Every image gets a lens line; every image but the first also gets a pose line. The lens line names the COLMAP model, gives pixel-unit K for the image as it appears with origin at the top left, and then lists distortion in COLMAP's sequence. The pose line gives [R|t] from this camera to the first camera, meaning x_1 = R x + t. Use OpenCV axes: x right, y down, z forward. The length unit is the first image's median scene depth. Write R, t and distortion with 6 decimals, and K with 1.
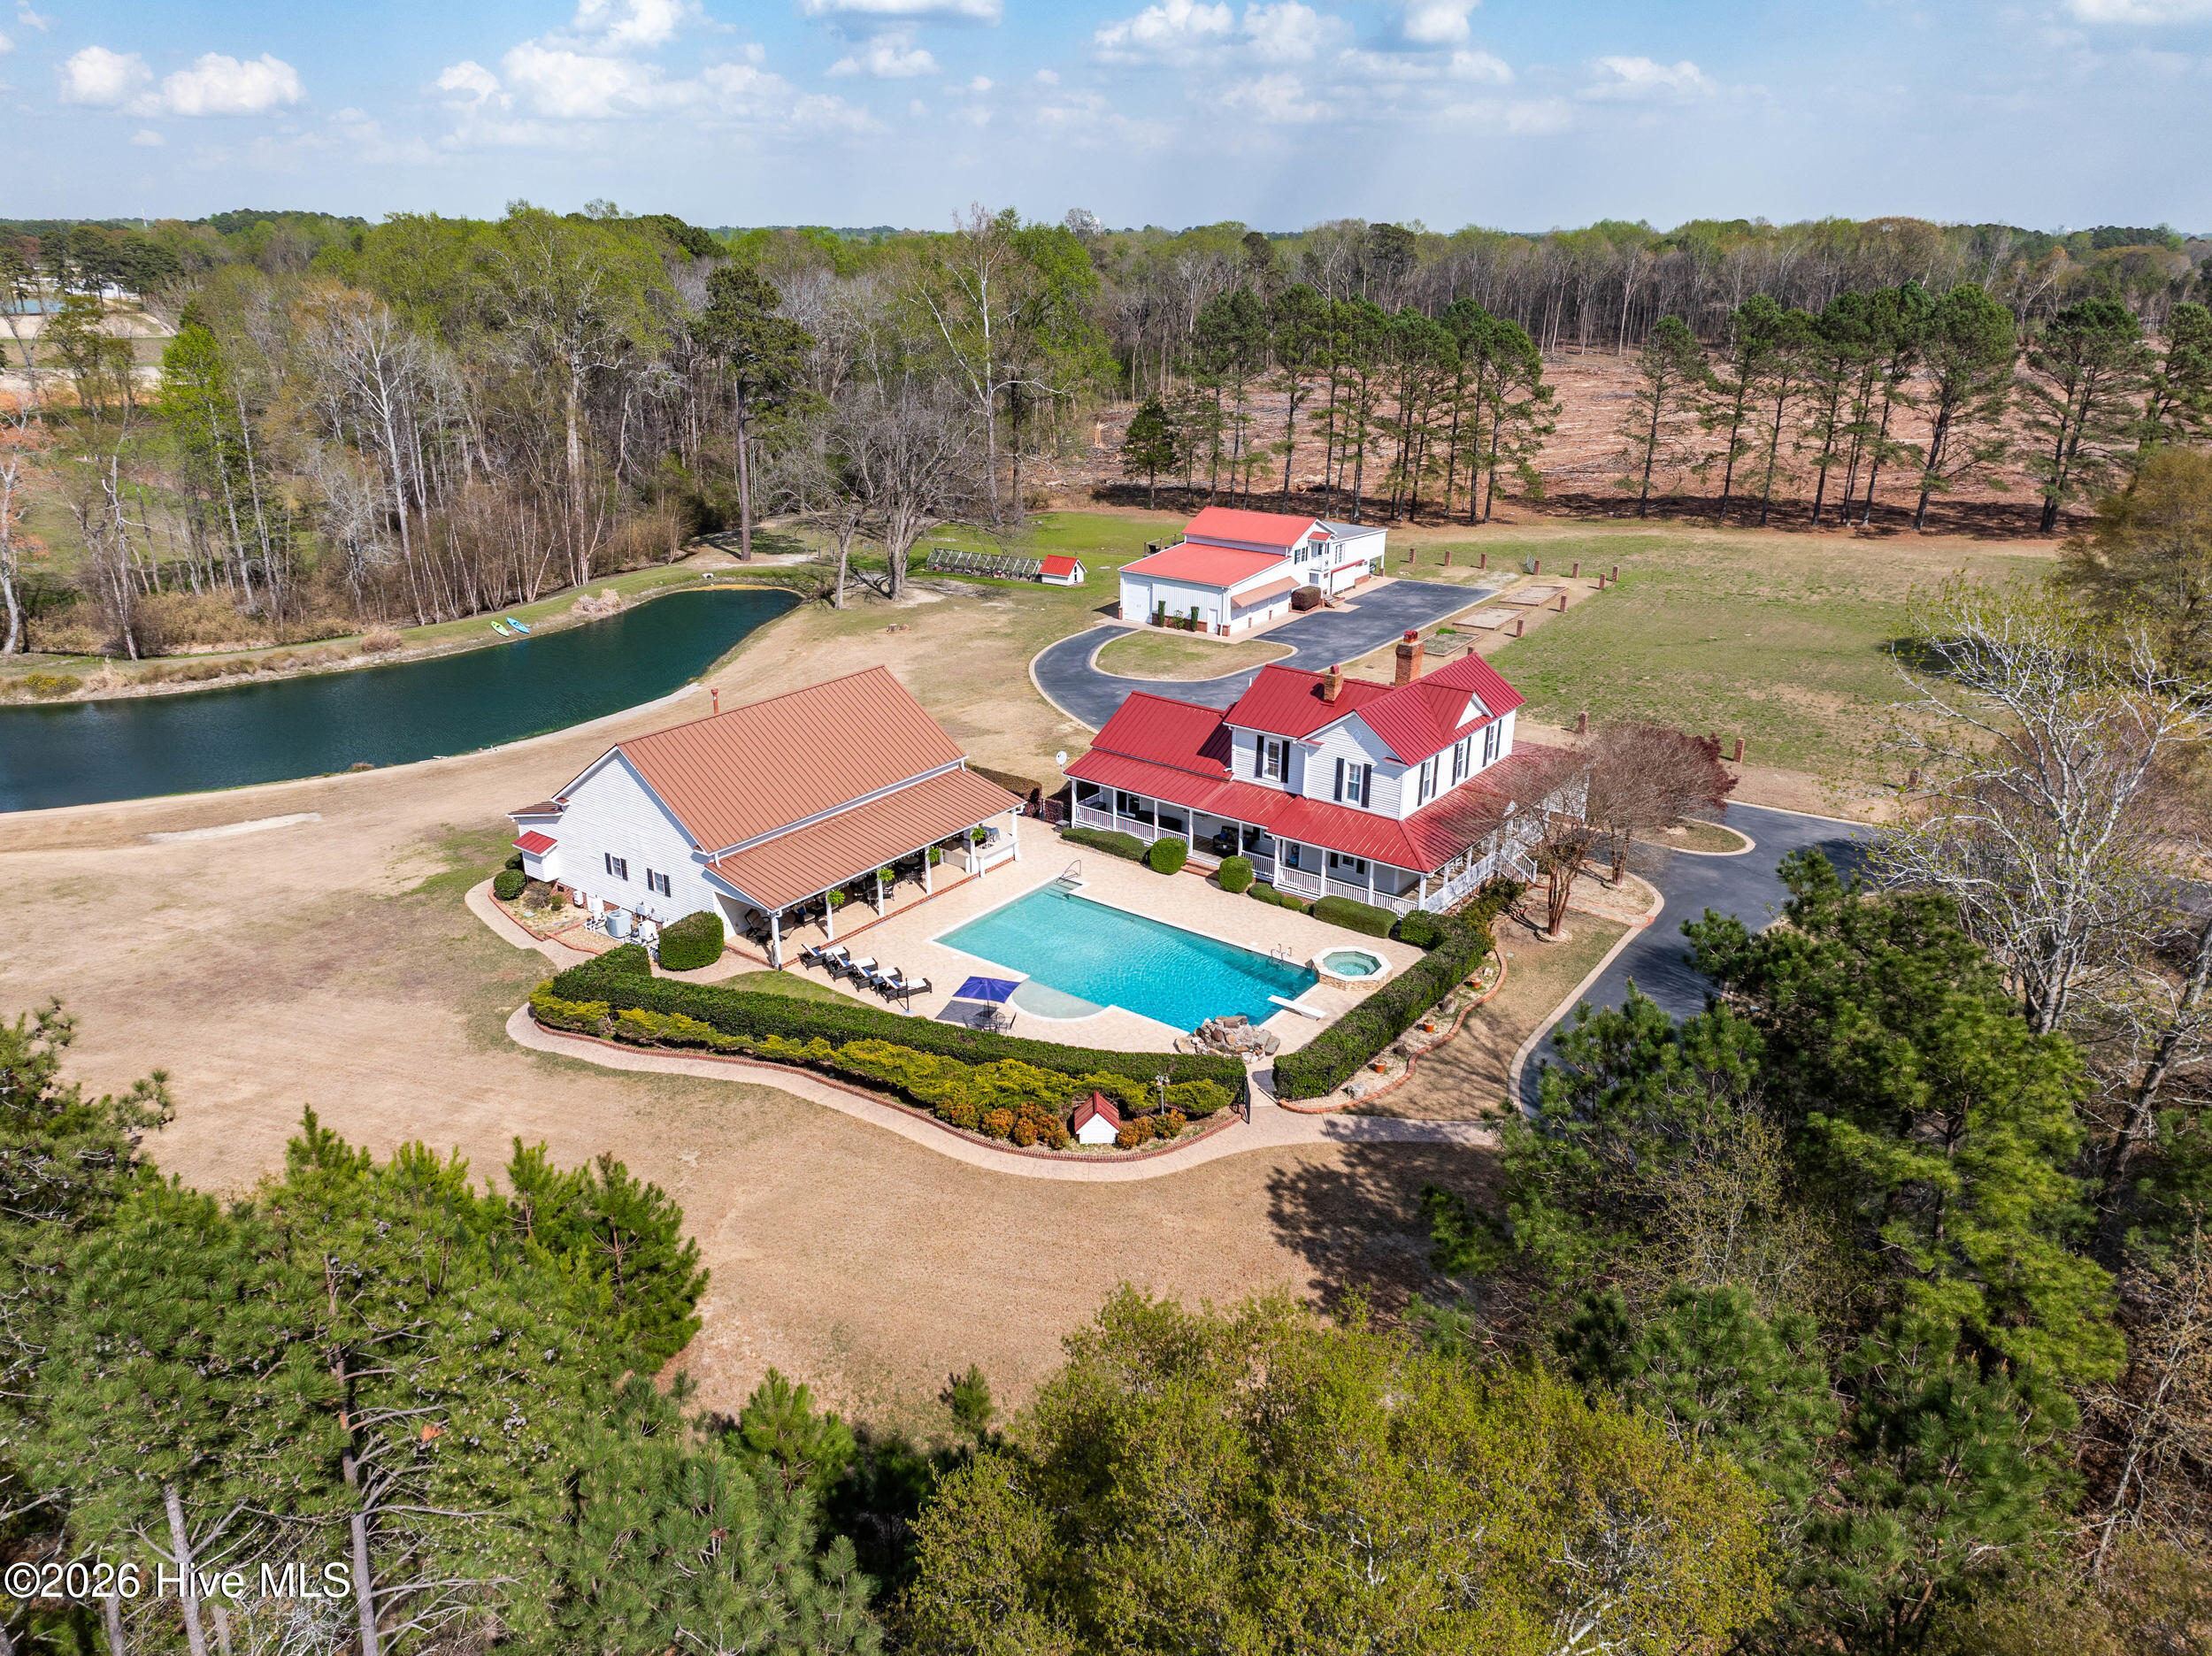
lens RADIAL K [[1548.1, 0, 1106.0], [0, 1548.1, 828.0], [0, 0, 1]] dist [0.004757, 0.004830]
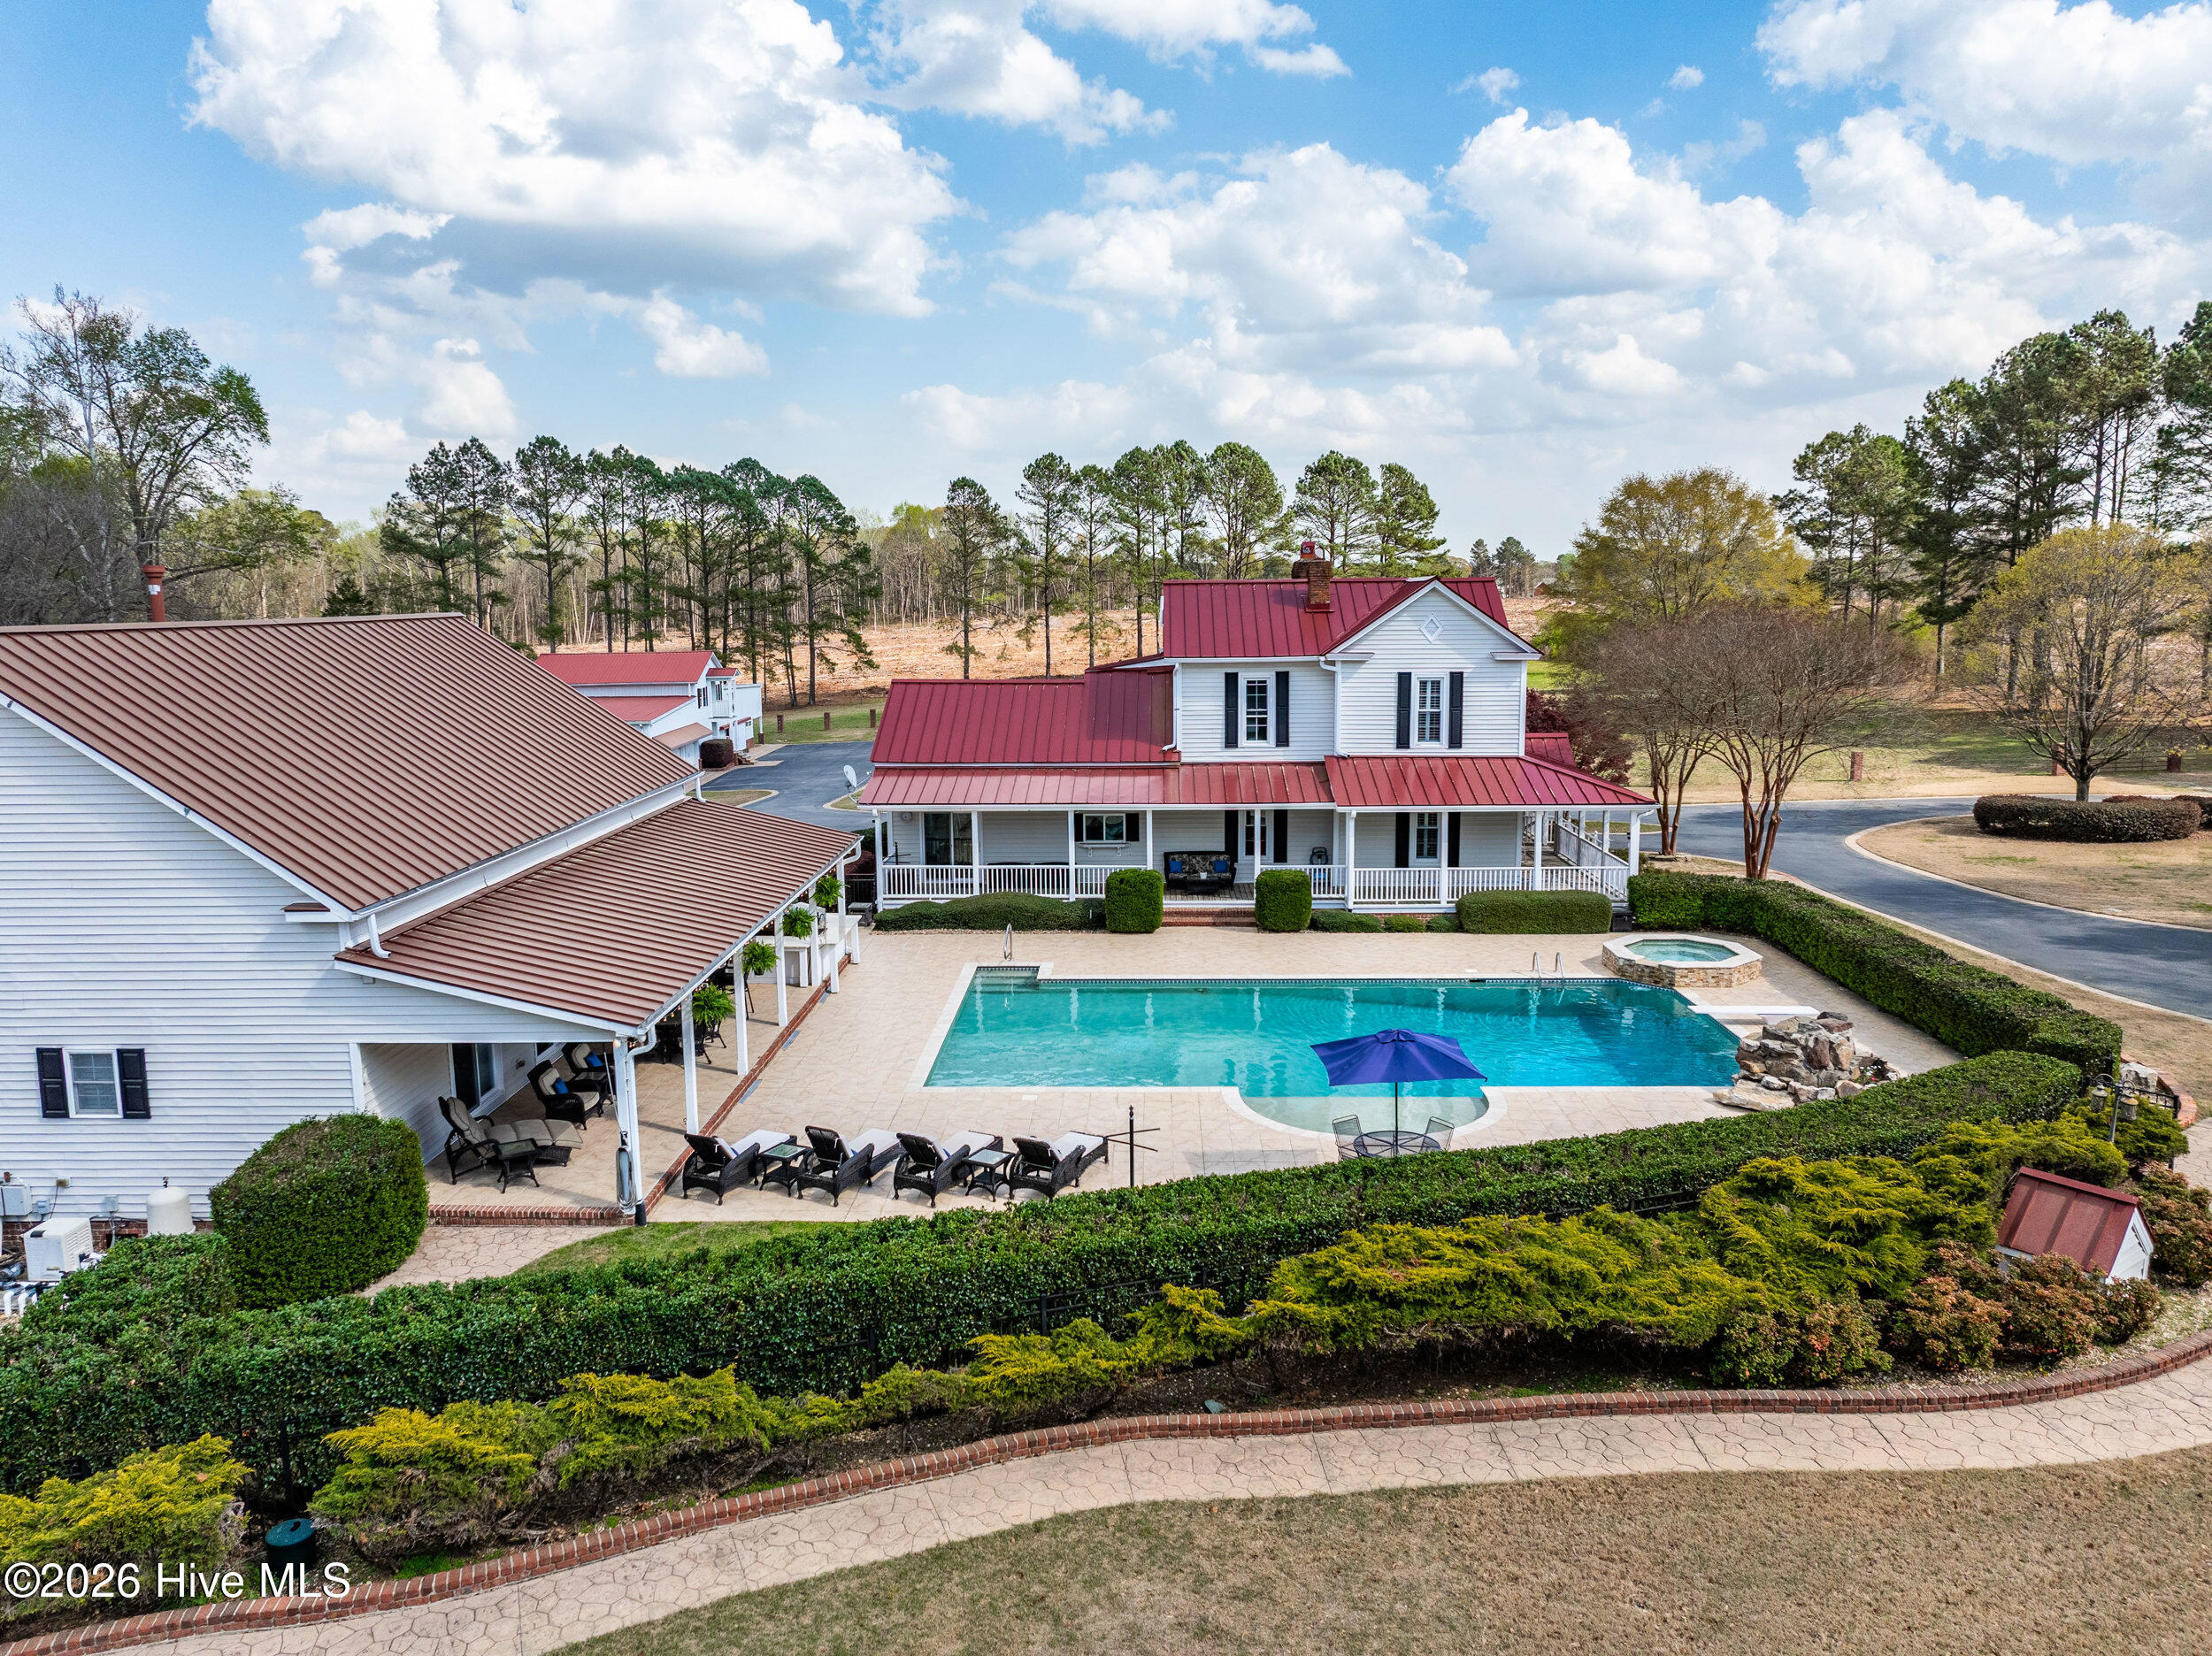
lens RADIAL K [[1542.1, 0, 1104.9], [0, 1542.1, 784.4], [0, 0, 1]] dist [-0.004785, 0.001121]
pose [[0.811215, -0.081373, 0.579059, -0.316420], [0.222687, 0.958641, -0.177253, 0.082716], [-0.540686, 0.272739, 0.795784, 0.663774]]
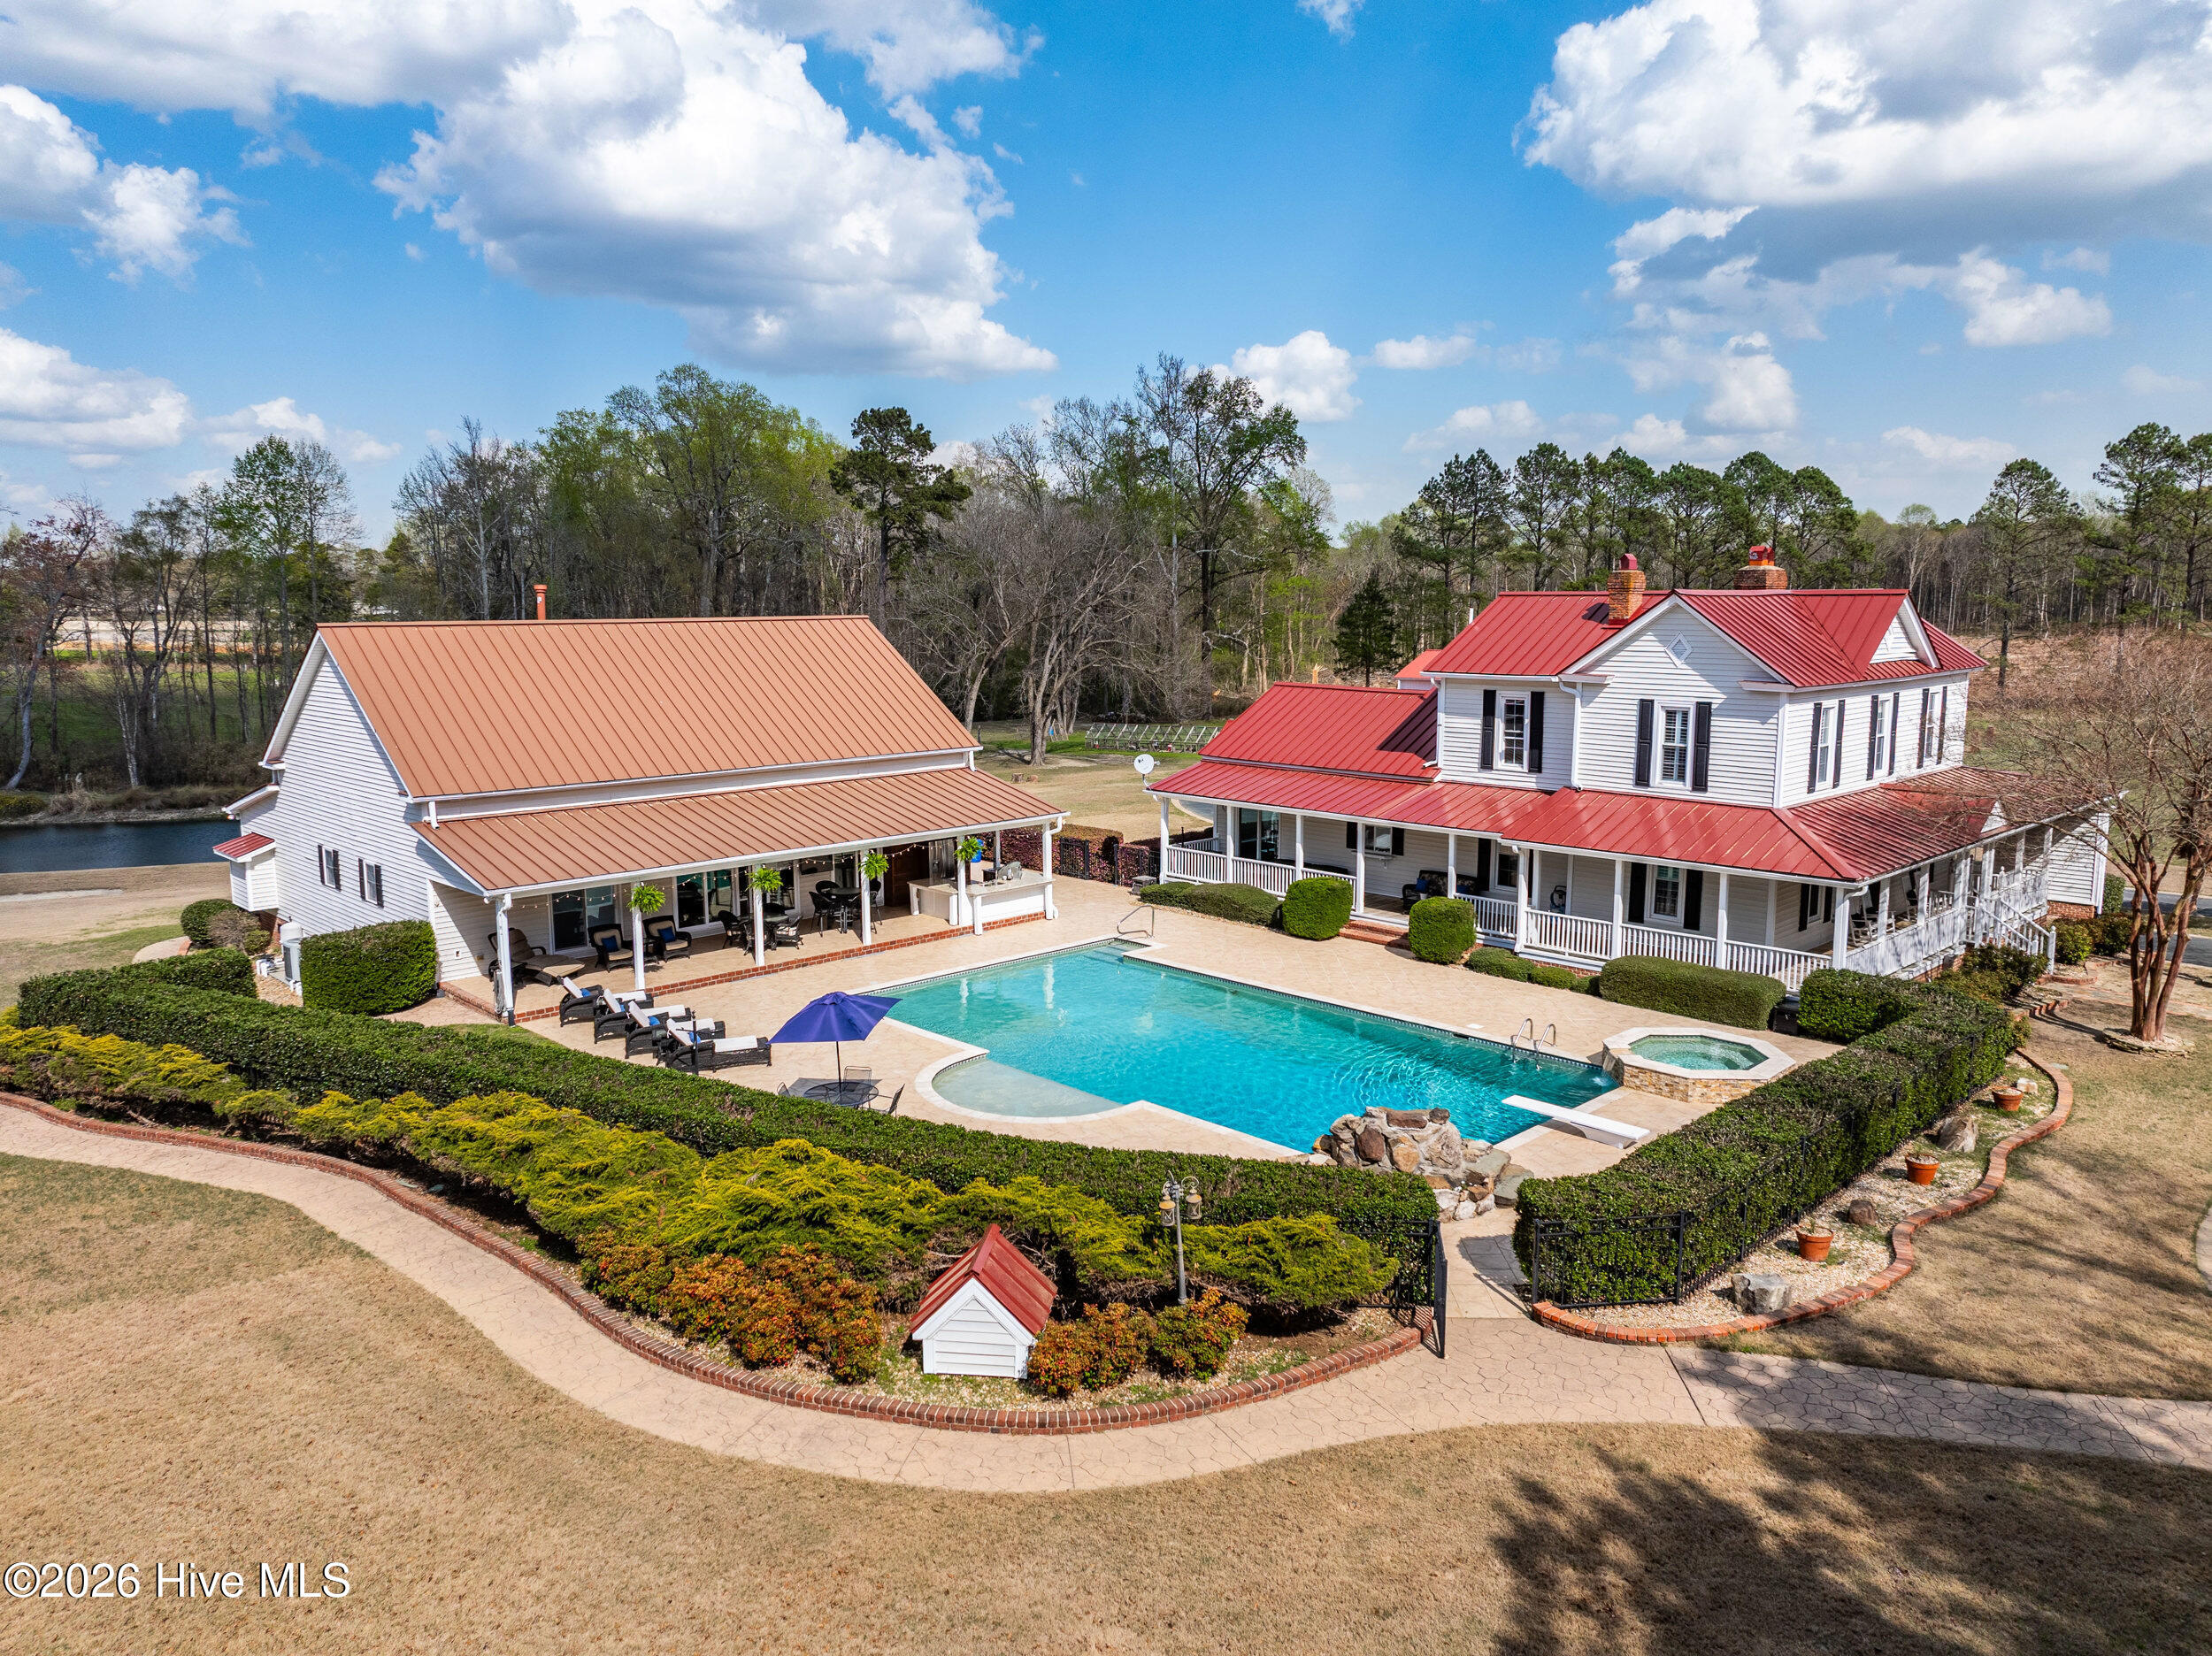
lens RADIAL K [[1535.3, 0, 1106.0], [0, 1535.3, 828.0], [0, 0, 1]] dist [-0.000267, 0.005971]
pose [[0.987660, 0.015330, -0.155861, 0.058749], [-0.049536, 0.974684, -0.218030, 0.129778], [0.148572, 0.223060, 0.963416, 0.536188]]
